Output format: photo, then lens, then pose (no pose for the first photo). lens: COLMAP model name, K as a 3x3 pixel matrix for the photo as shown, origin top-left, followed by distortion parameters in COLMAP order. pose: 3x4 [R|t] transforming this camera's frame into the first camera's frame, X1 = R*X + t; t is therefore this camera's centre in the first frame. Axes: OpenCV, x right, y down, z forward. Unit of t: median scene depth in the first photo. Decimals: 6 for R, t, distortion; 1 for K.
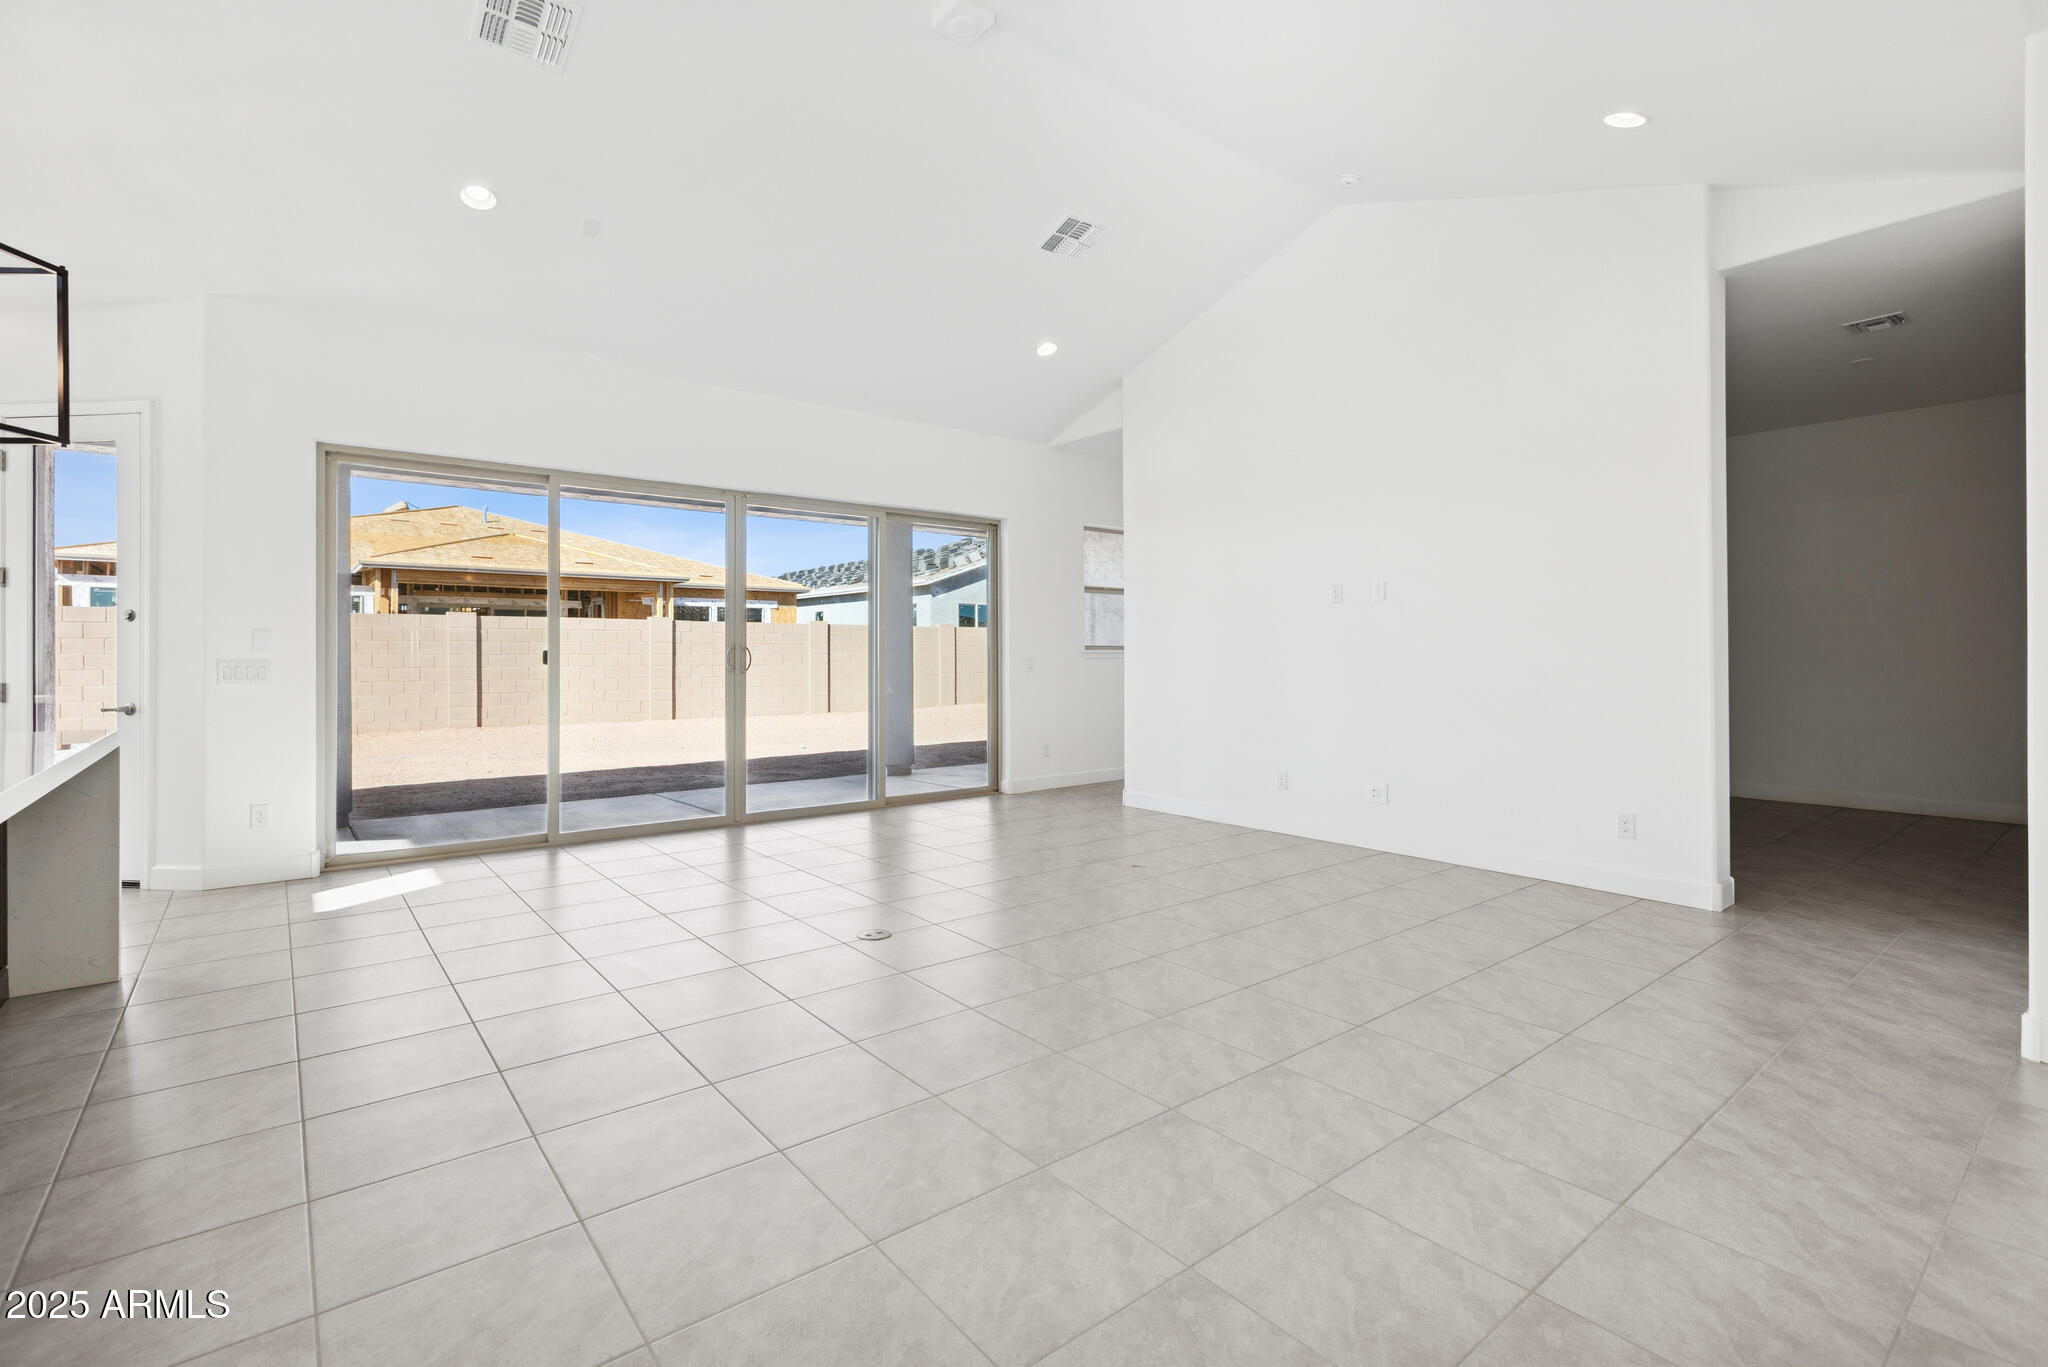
lens RADIAL K [[924.5, 0, 1011.0], [0, 924.5, 654.2], [0, 0, 1]] dist [0.000162, 0.000423]
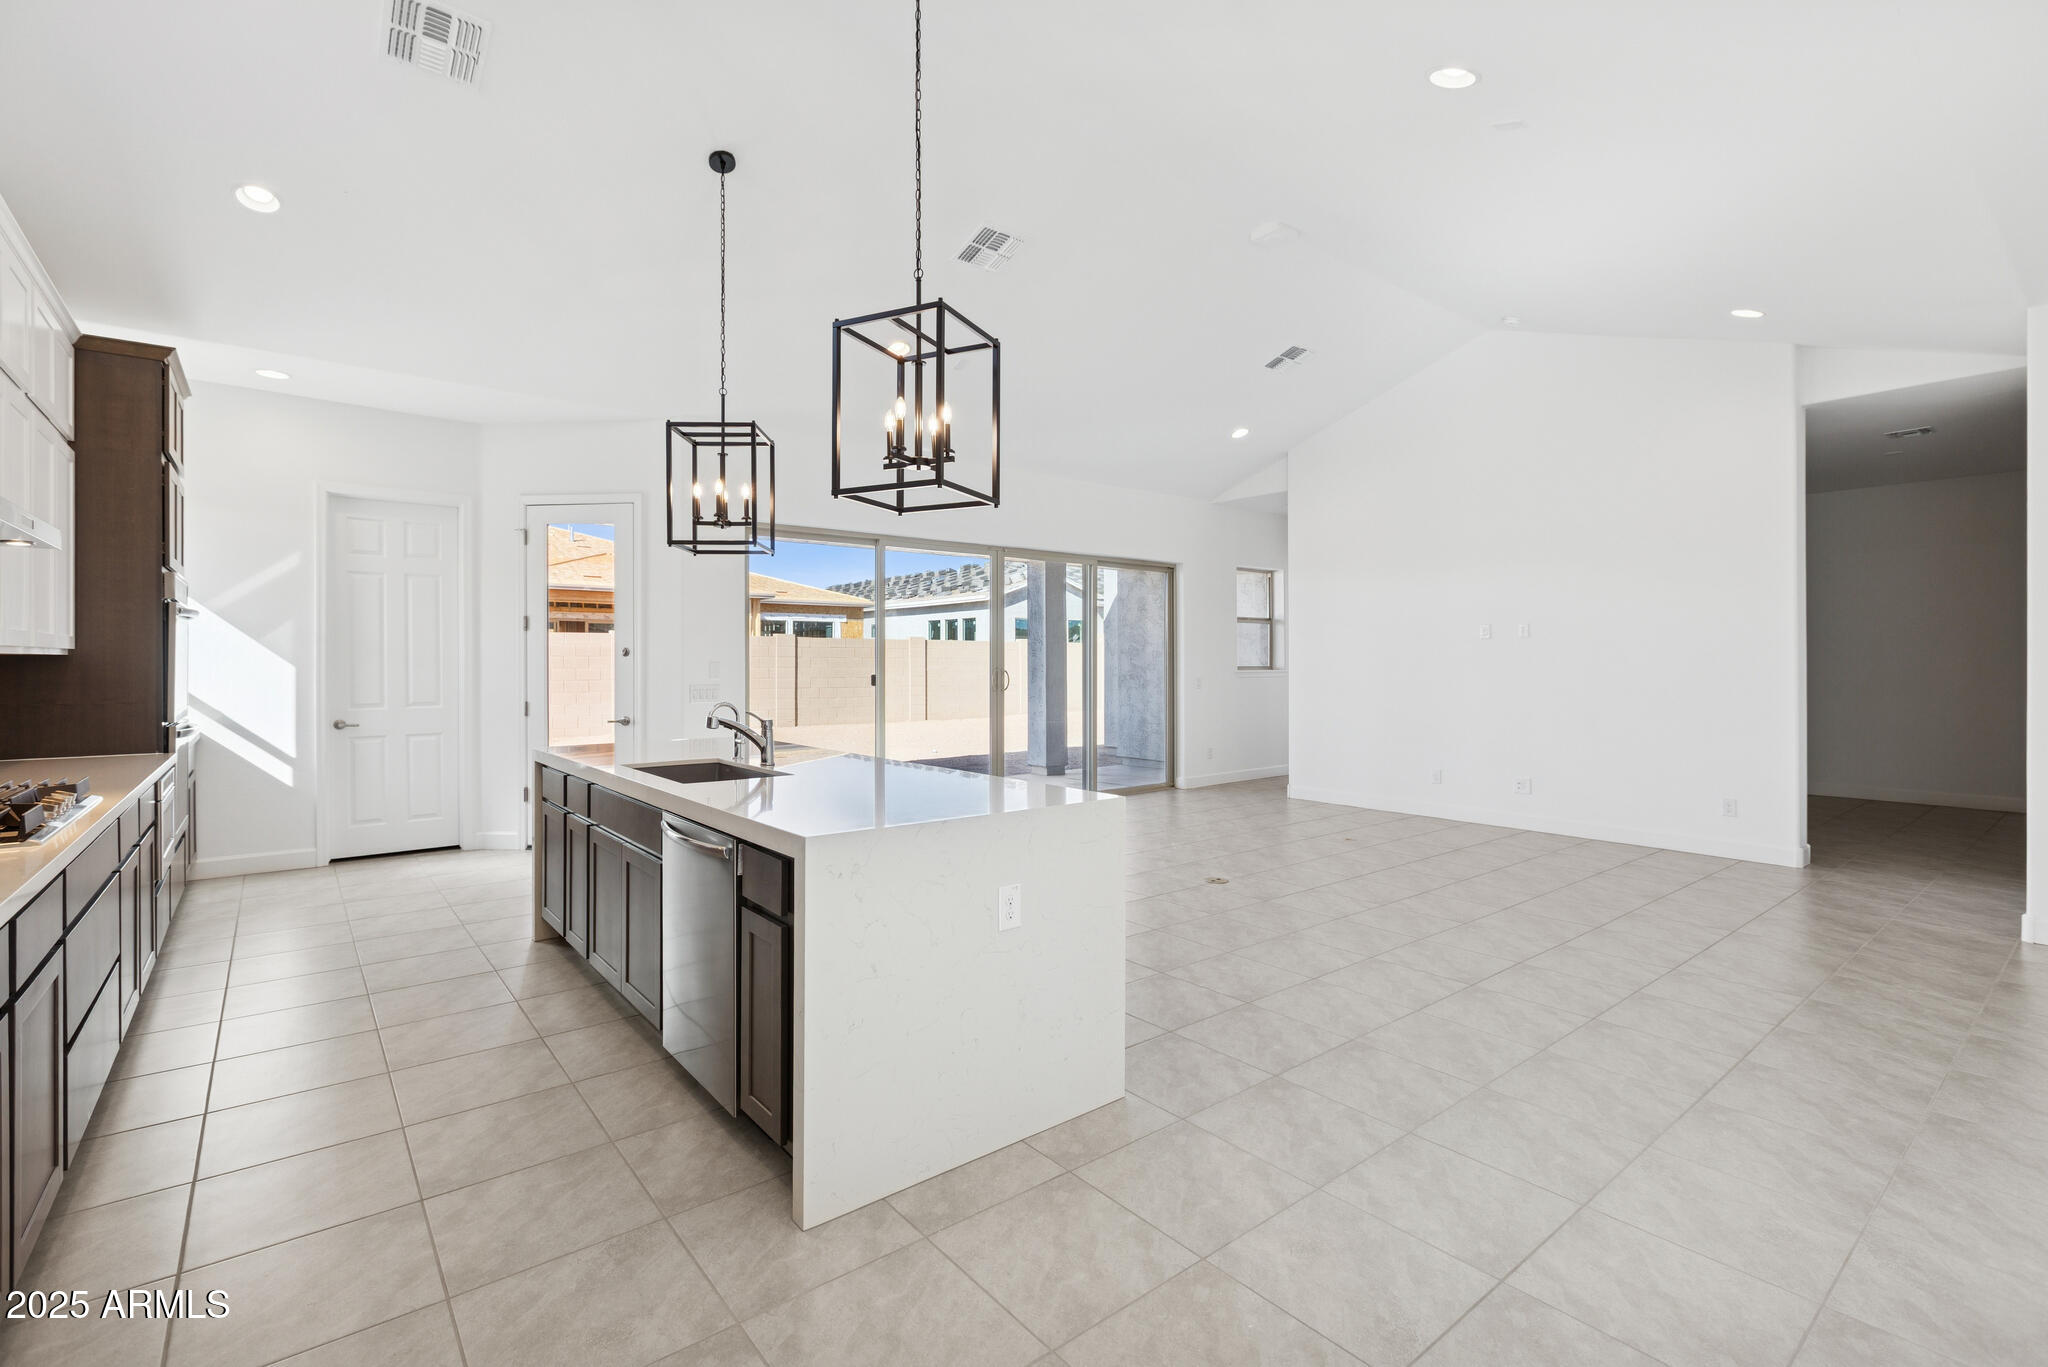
lens RADIAL K [[915.8, 0, 1011.2], [0, 915.8, 661.1], [0, 0, 1]] dist [-0.000865, -0.000354]
pose [[1.000000, 0.000372, -0.000283, -0.106068], [-0.000372, 1.000000, -0.000147, -0.007780], [0.000283, 0.000147, 1.000000, -0.094128]]
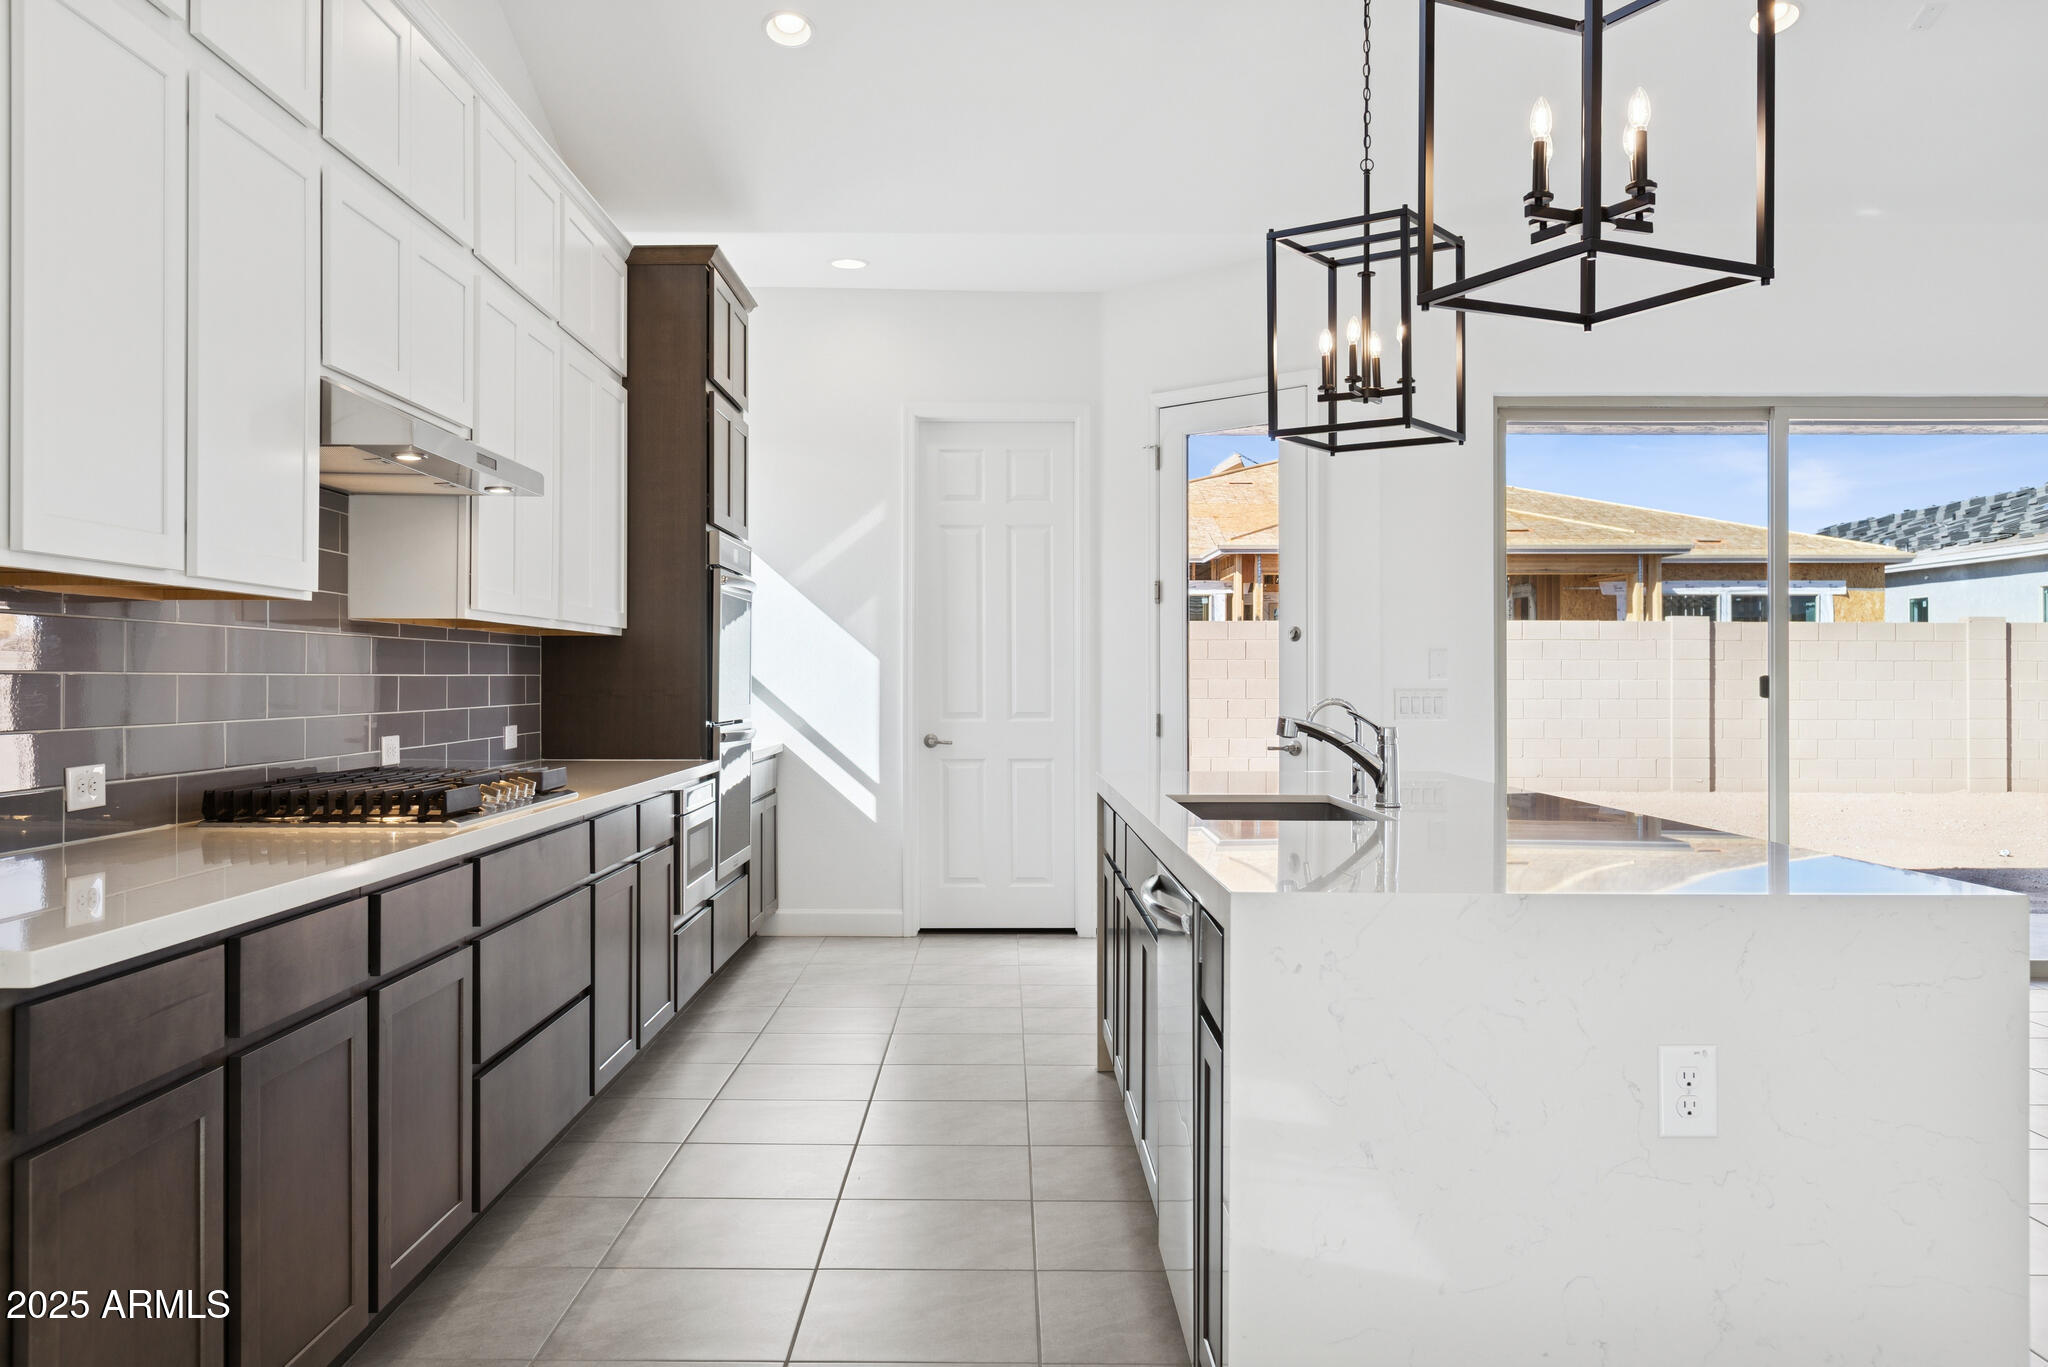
lens RADIAL K [[1636.8, 0, 994.6], [0, 1636.8, 676.1], [0, 0, 1]] dist [0.002264, -0.002190]
pose [[0.777892, 0.000372, -0.628398, -0.068391], [-0.001419, 0.999998, -0.001164, -0.000591], [0.628396, 0.001797, 0.777891, -0.080667]]
